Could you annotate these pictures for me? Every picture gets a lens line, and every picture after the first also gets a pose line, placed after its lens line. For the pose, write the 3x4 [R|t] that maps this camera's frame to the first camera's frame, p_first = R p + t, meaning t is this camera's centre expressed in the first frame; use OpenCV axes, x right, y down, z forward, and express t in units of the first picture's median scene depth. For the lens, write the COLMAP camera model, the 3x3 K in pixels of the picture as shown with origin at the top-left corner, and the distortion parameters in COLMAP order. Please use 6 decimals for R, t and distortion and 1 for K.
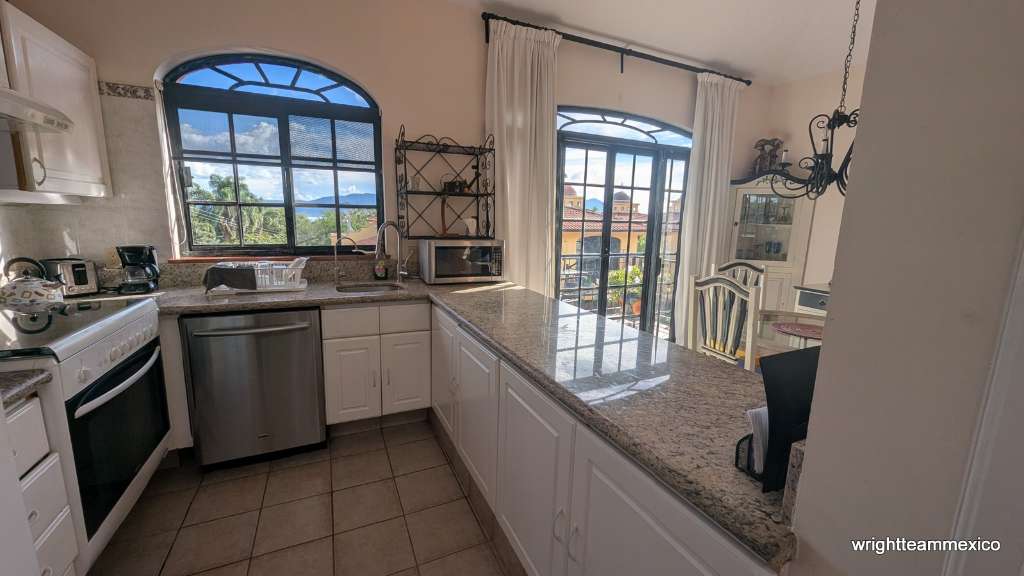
lens RADIAL K [[401.2, 0, 514.9], [0, 401.2, 289.3], [0, 0, 1]] dist [0.002017, 0.000220]
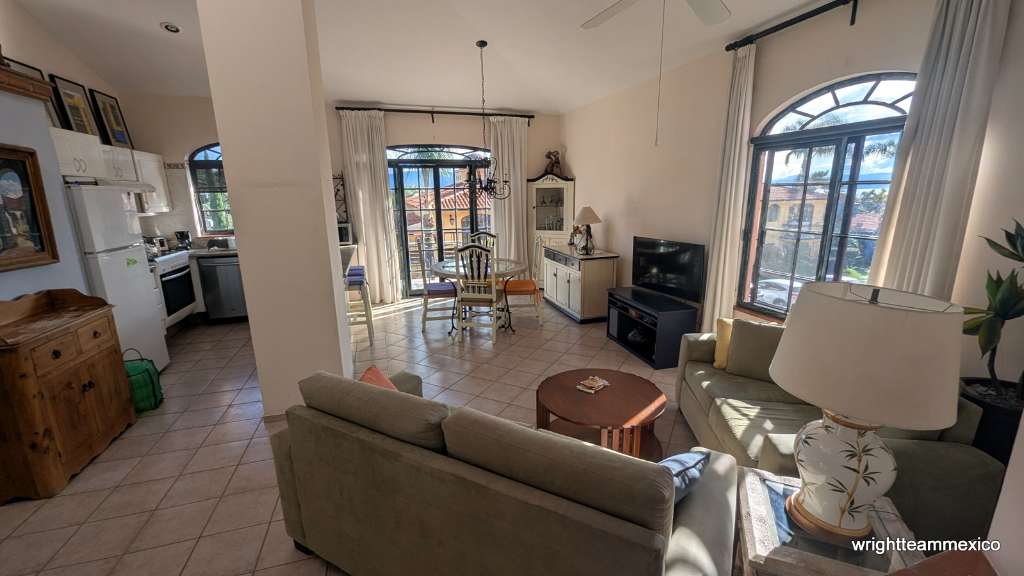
lens RADIAL K [[401.2, 0, 507.0], [0, 401.2, 287.9], [0, 0, 1]] dist [0.002017, 0.000220]
pose [[0.992307, -0.007085, -0.123601, 1.302880], [0.014168, 0.998301, 0.056525, 0.124655], [0.122990, -0.057841, 0.990721, -1.180991]]
